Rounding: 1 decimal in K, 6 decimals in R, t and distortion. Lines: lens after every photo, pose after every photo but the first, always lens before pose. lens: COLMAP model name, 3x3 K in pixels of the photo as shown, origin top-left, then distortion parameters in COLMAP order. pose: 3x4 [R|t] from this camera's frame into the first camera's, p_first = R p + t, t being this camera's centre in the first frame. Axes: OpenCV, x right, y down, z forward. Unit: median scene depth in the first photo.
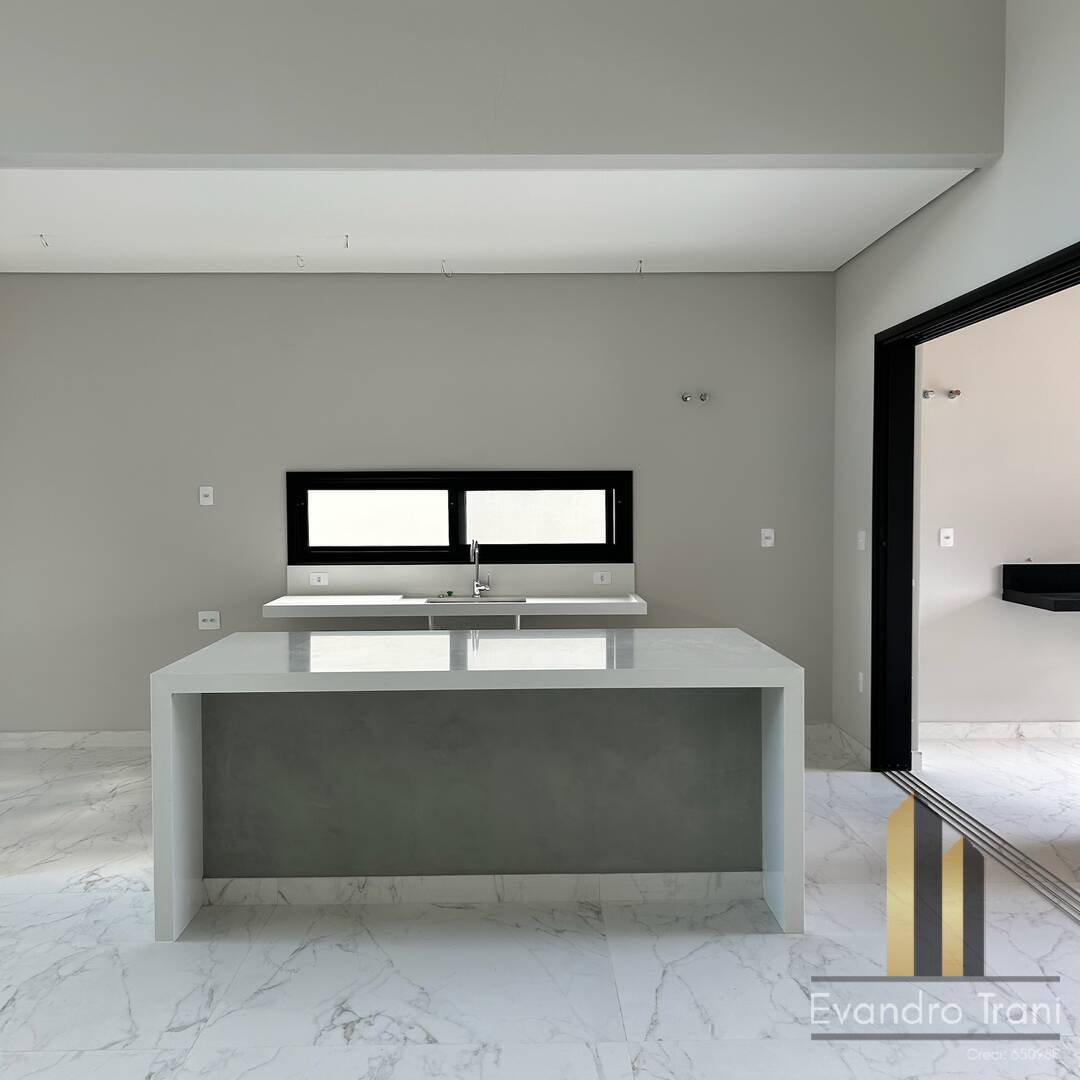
lens RADIAL K [[1095.4, 0, 542.8], [0, 1095.4, 541.5], [0, 0, 1]] dist [0.023323, -0.003053]
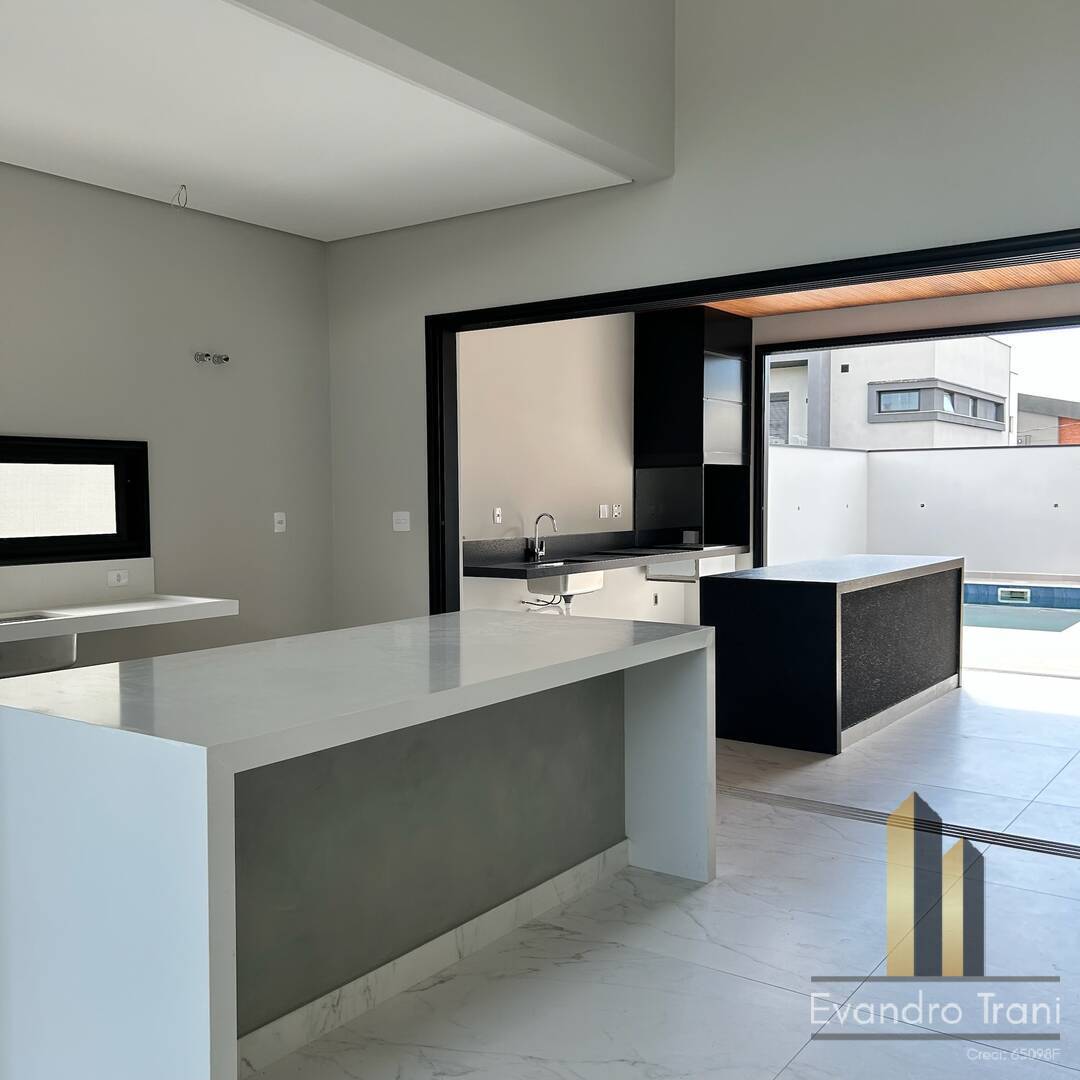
lens RADIAL K [[1095.4, 0, 542.8], [0, 1095.4, 541.5], [0, 0, 1]] dist [0.023323, -0.003053]
pose [[0.596269, -0.035022, 0.802020, -0.569091], [0.041324, 0.999062, 0.012904, 0.014204], [-0.801720, 0.025449, 0.597157, 0.416134]]
